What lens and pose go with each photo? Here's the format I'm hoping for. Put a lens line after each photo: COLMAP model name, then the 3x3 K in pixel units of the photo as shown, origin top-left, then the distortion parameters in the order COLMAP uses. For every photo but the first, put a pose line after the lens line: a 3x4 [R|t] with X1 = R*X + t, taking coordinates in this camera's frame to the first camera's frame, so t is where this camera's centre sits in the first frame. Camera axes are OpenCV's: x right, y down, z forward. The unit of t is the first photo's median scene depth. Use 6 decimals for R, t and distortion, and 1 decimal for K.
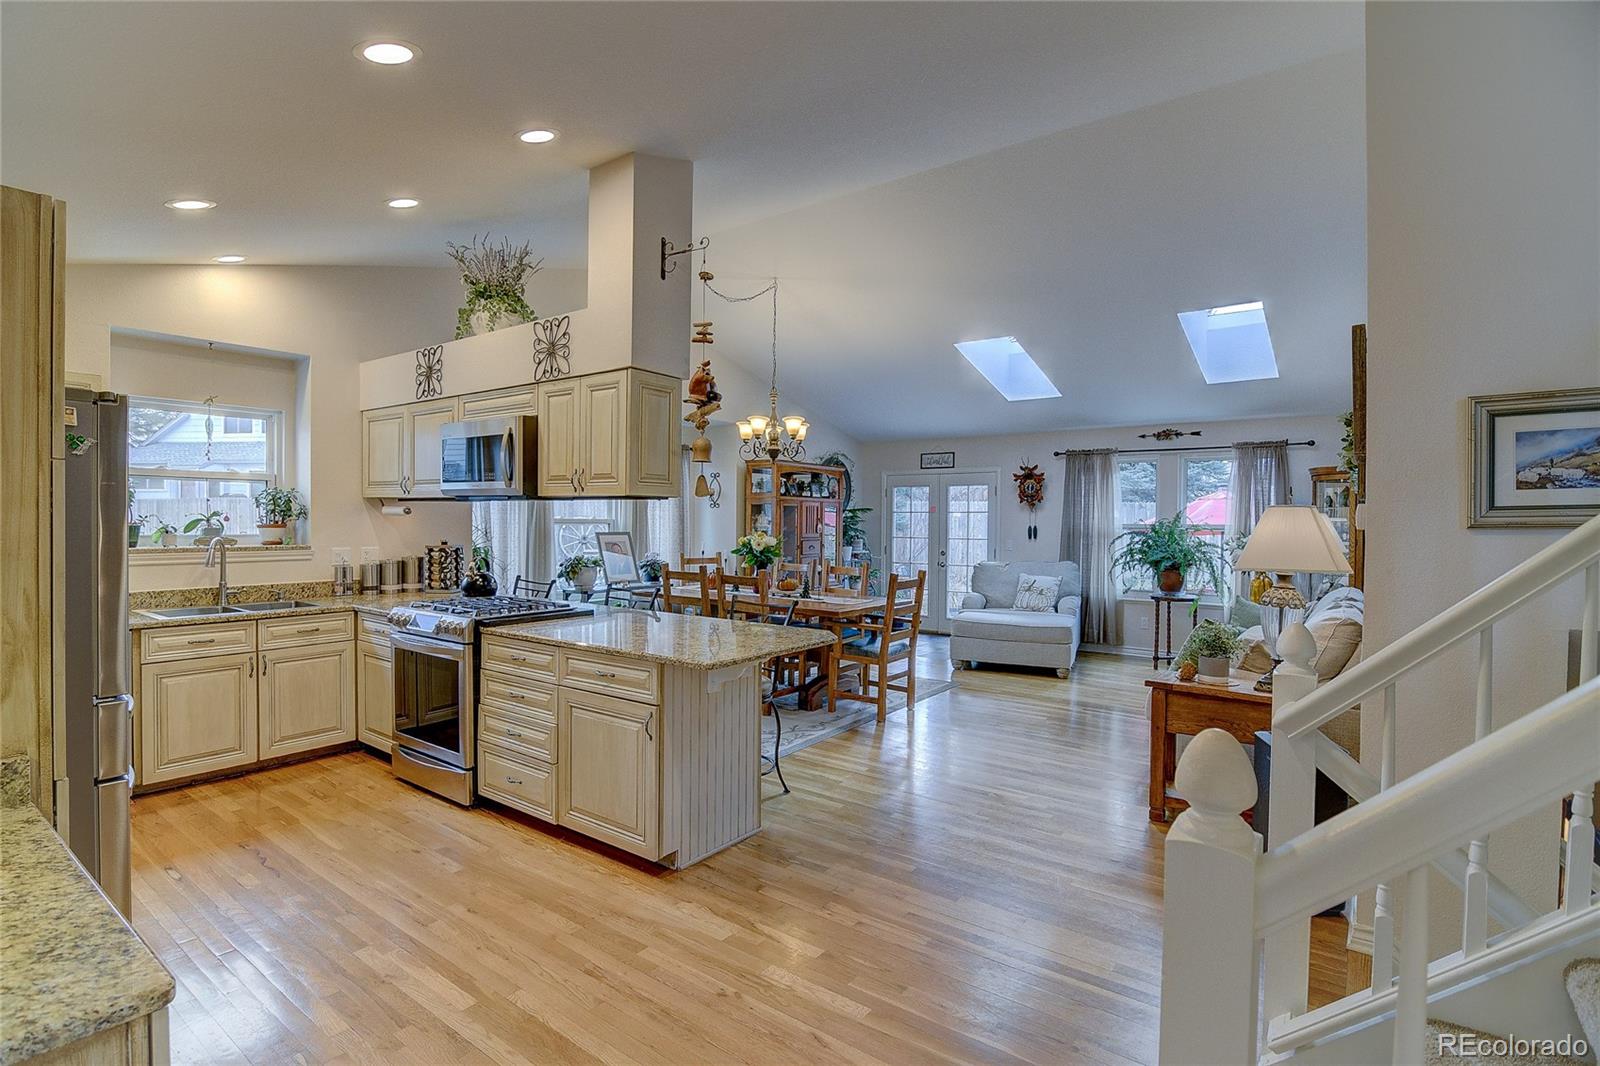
lens RADIAL K [[767.2, 0, 781.7], [0, 767.2, 533.8], [0, 0, 1]] dist [-0.000072, -0.013738]
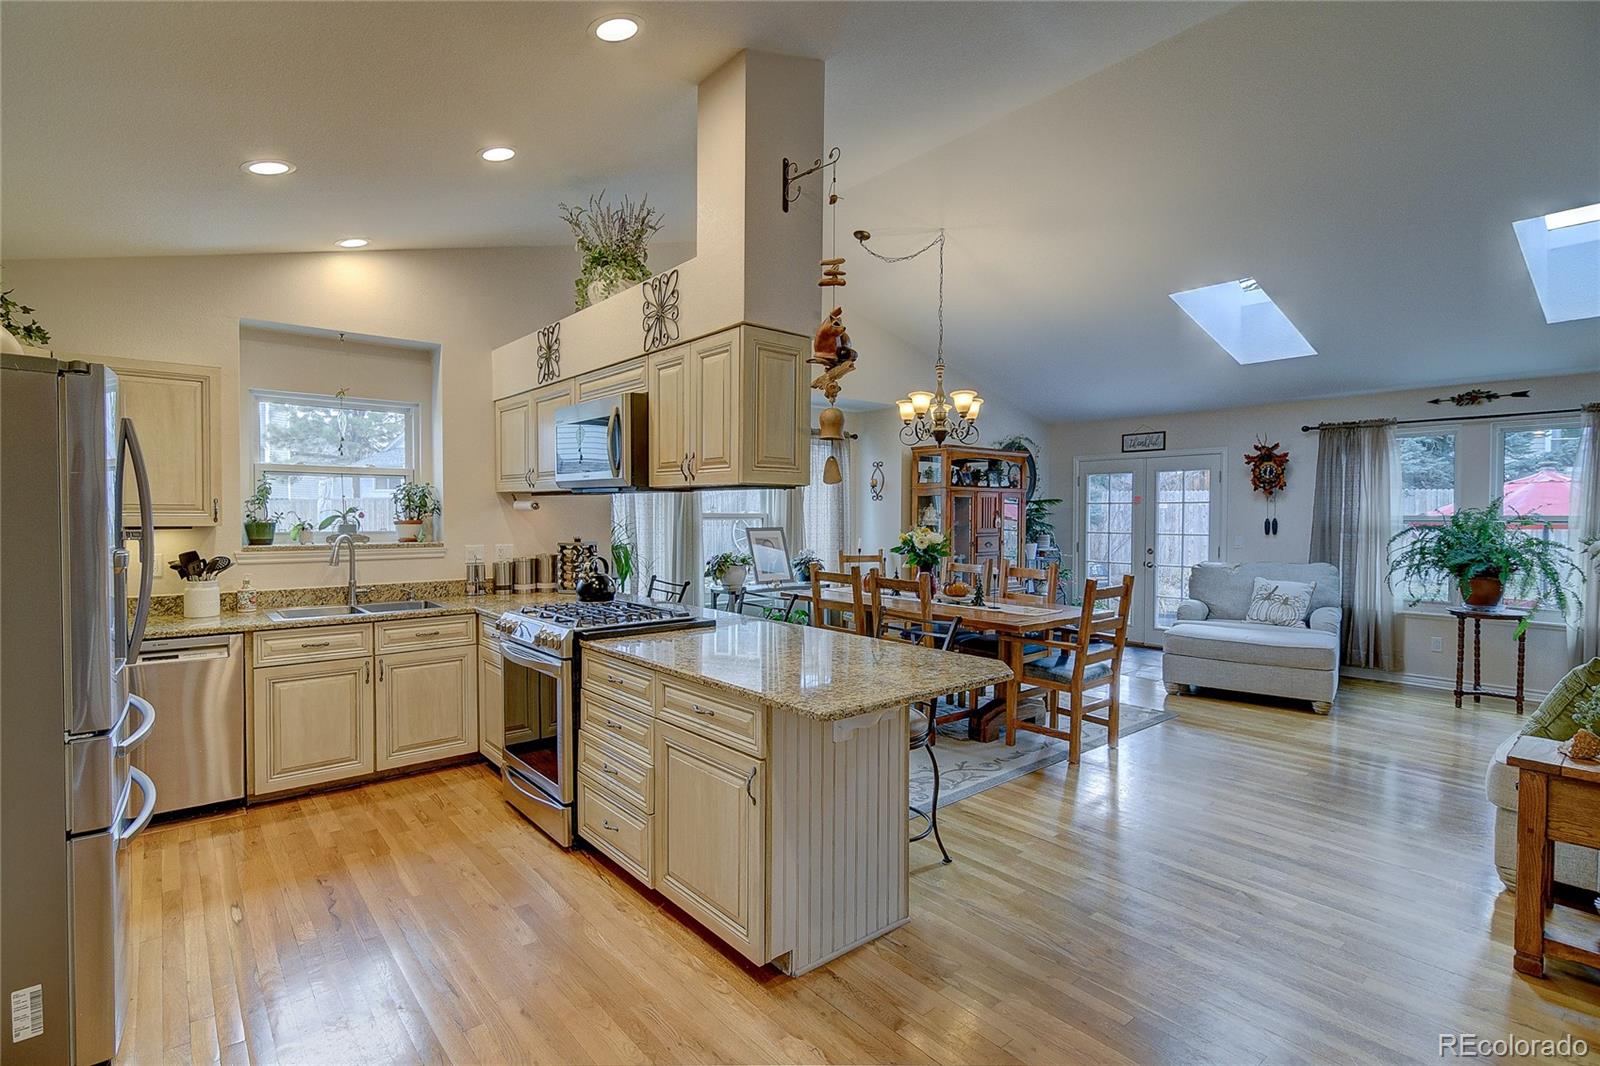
lens RADIAL K [[767.2, 0, 788.1], [0, 767.2, 524.1], [0, 0, 1]] dist [-0.000072, -0.013738]
pose [[0.974267, -0.003268, -0.225372, 0.020199], [0.002031, 0.999982, -0.005719, -0.001522], [0.225387, 0.005114, 0.974256, 0.166456]]
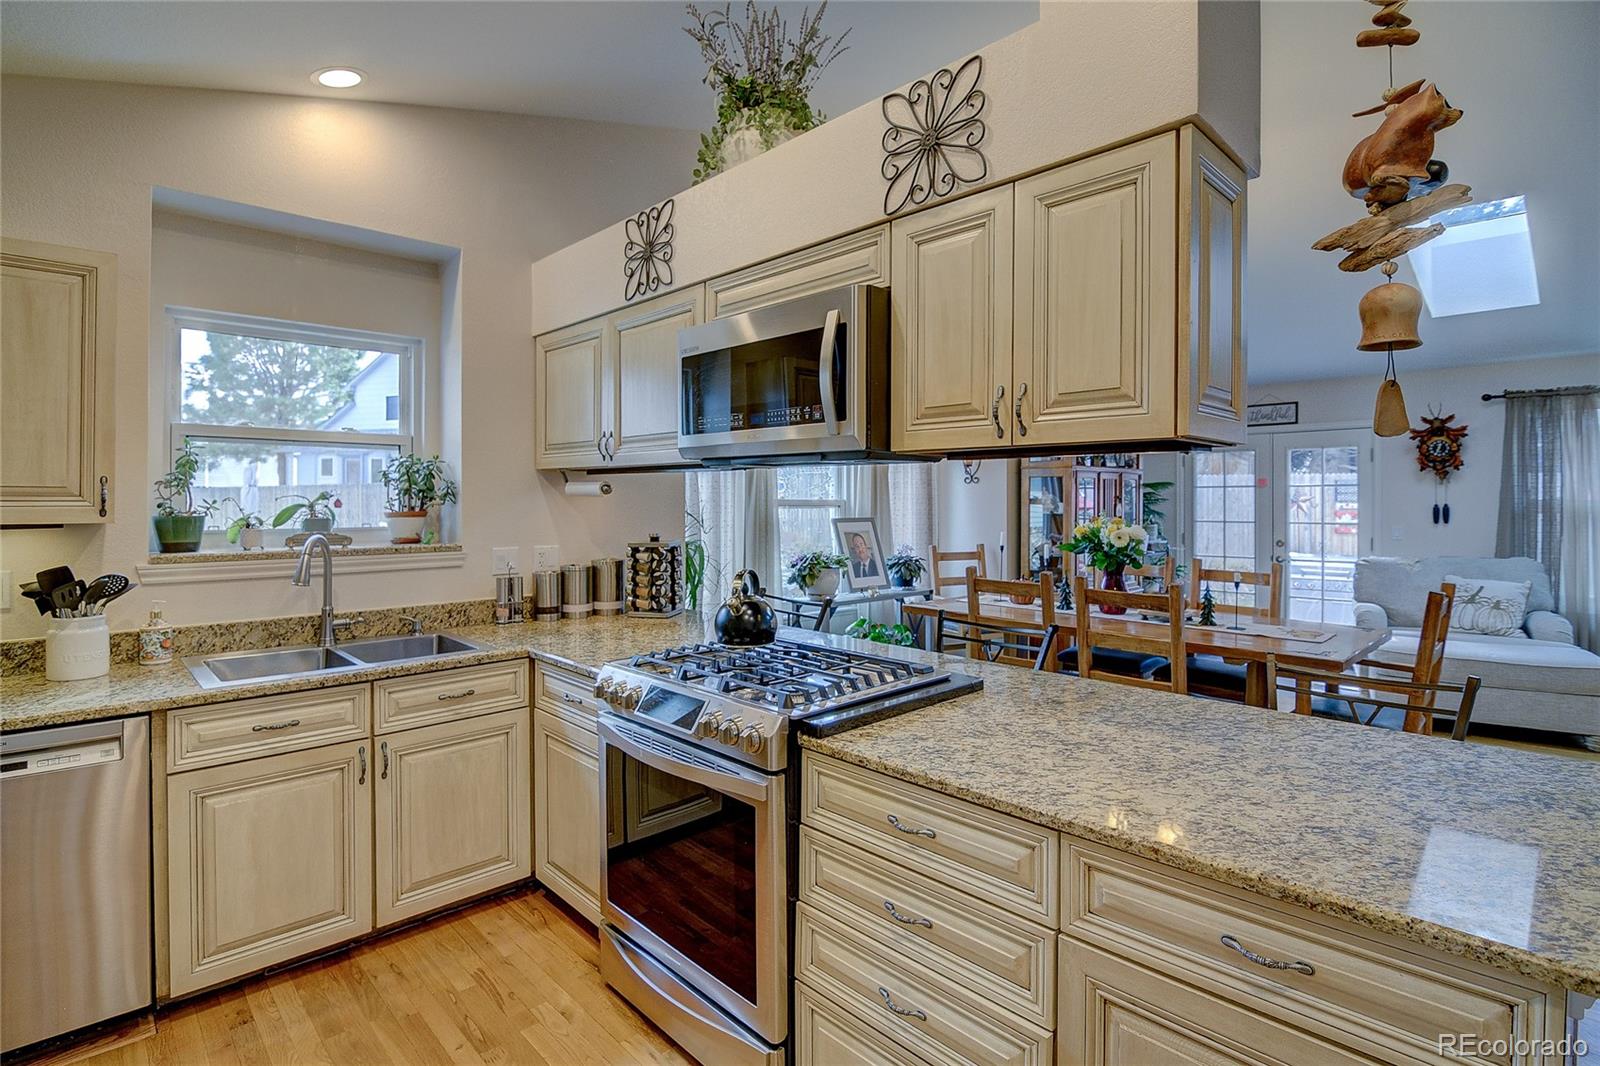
lens RADIAL K [[767.2, 0, 775.2], [0, 767.2, 498.1], [0, 0, 1]] dist [-0.000072, -0.013738]
pose [[0.986203, -0.010210, -0.165224, -0.251949], [0.006498, 0.999715, -0.022990, -0.007249], [0.165411, 0.021599, 0.985988, 0.412848]]
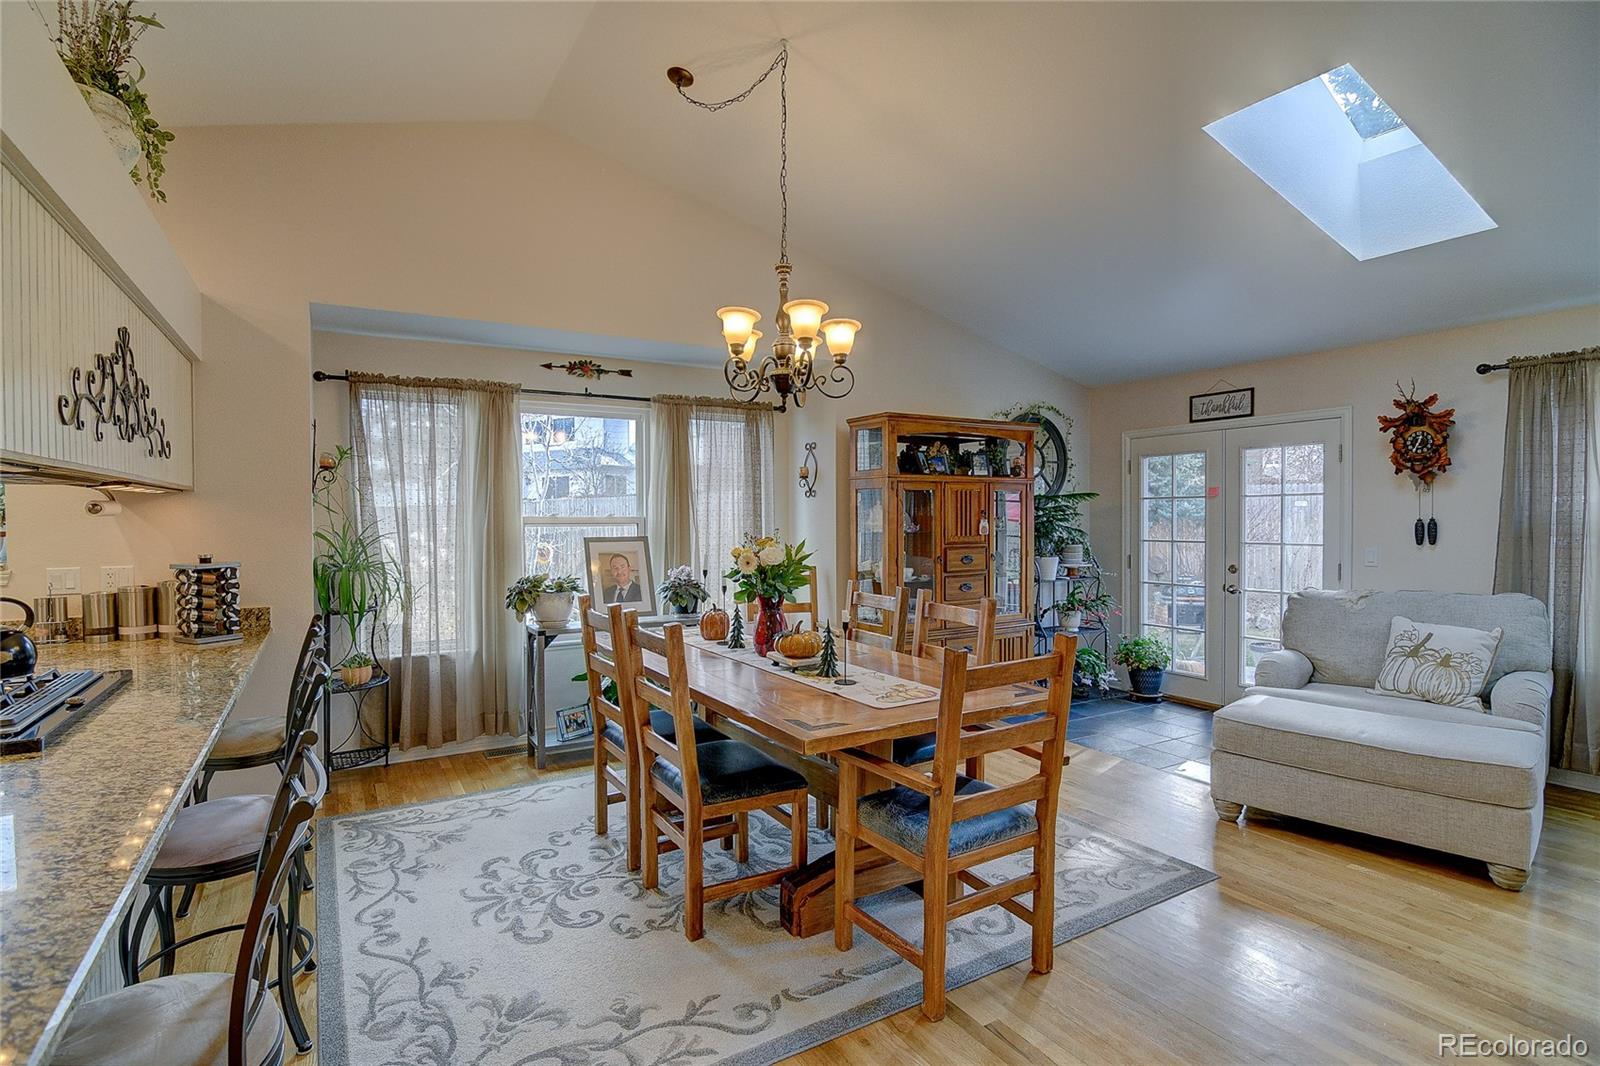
lens RADIAL K [[767.2, 0, 799.7], [0, 767.2, 524.4], [0, 0, 1]] dist [-0.000072, -0.013738]
pose [[0.924803, -0.010540, -0.380301, 0.242479], [0.006693, 0.999912, -0.011438, -0.006139], [0.380388, 0.008032, 0.924792, 0.674896]]
